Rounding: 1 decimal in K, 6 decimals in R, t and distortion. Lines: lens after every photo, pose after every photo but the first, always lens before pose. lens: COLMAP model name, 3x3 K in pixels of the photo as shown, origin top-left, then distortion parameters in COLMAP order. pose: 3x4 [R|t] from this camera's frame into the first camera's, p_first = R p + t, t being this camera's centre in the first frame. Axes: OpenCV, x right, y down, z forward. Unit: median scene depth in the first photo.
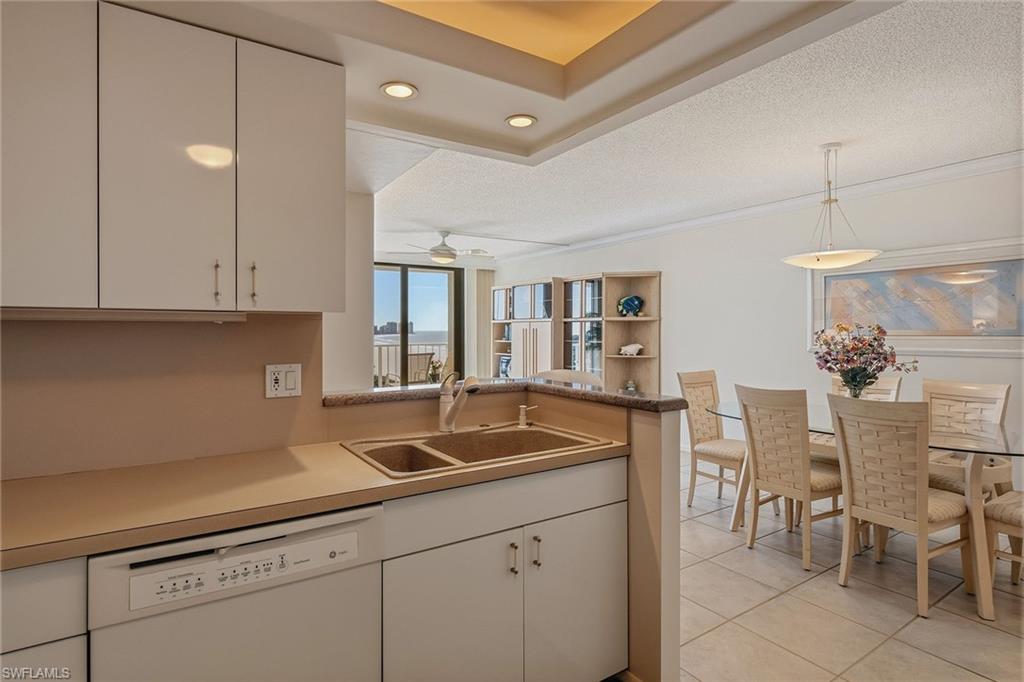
lens RADIAL K [[509.1, 0, 502.0], [0, 509.1, 333.0], [0, 0, 1]] dist [-0.003479, -0.002230]
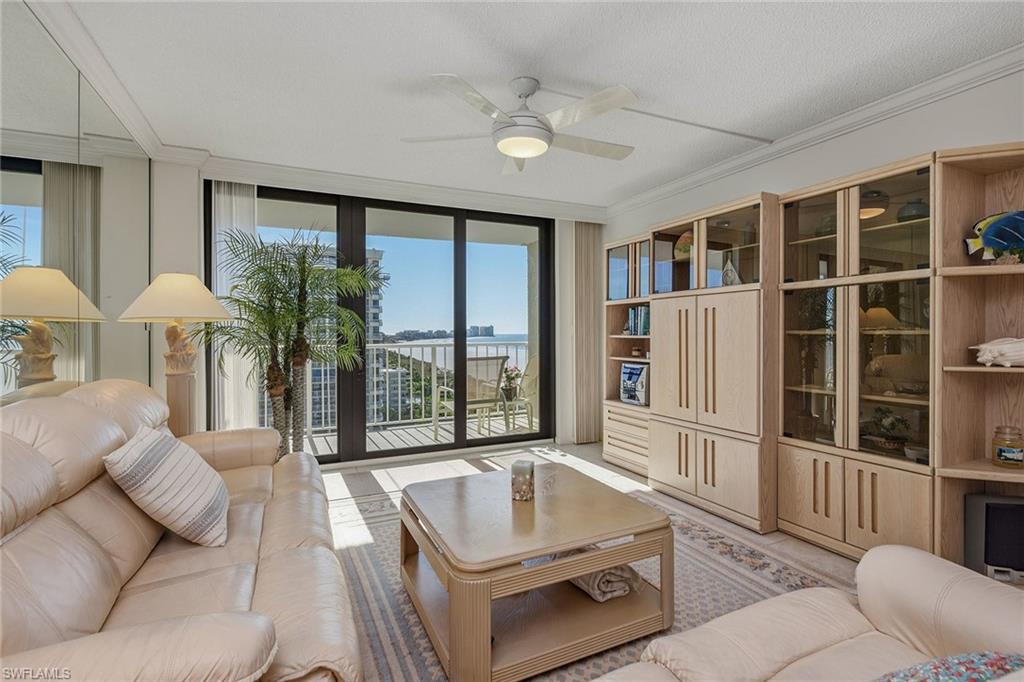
lens RADIAL K [[483.1, 0, 518.4], [0, 483.1, 340.5], [0, 0, 1]] dist [0.004141, 0.000879]
pose [[0.992702, -0.003159, -0.120554, -0.130638], [0.004465, 0.999934, 0.010569, 0.035273], [0.120513, -0.011030, 0.992651, 1.114966]]
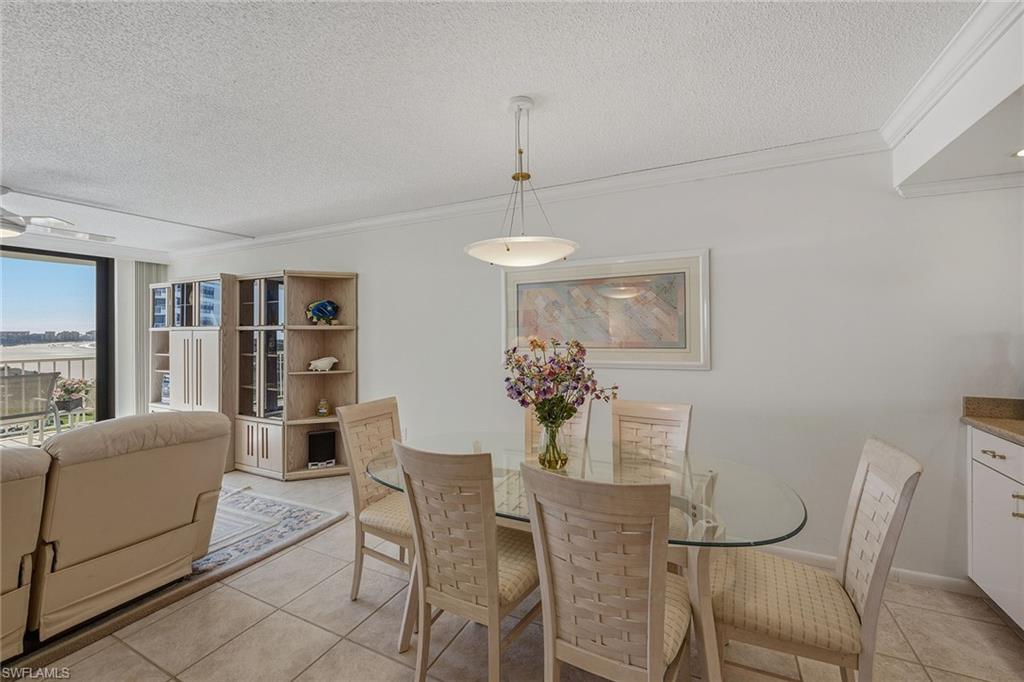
lens RADIAL K [[419.6, 0, 507.1], [0, 419.6, 333.3], [0, 0, 1]] dist [-0.014185, -0.000952]
pose [[0.858533, -0.003746, 0.512744, 0.301987], [0.007702, 0.999955, -0.005590, -0.022496], [-0.512700, 0.008749, 0.858523, 0.470618]]
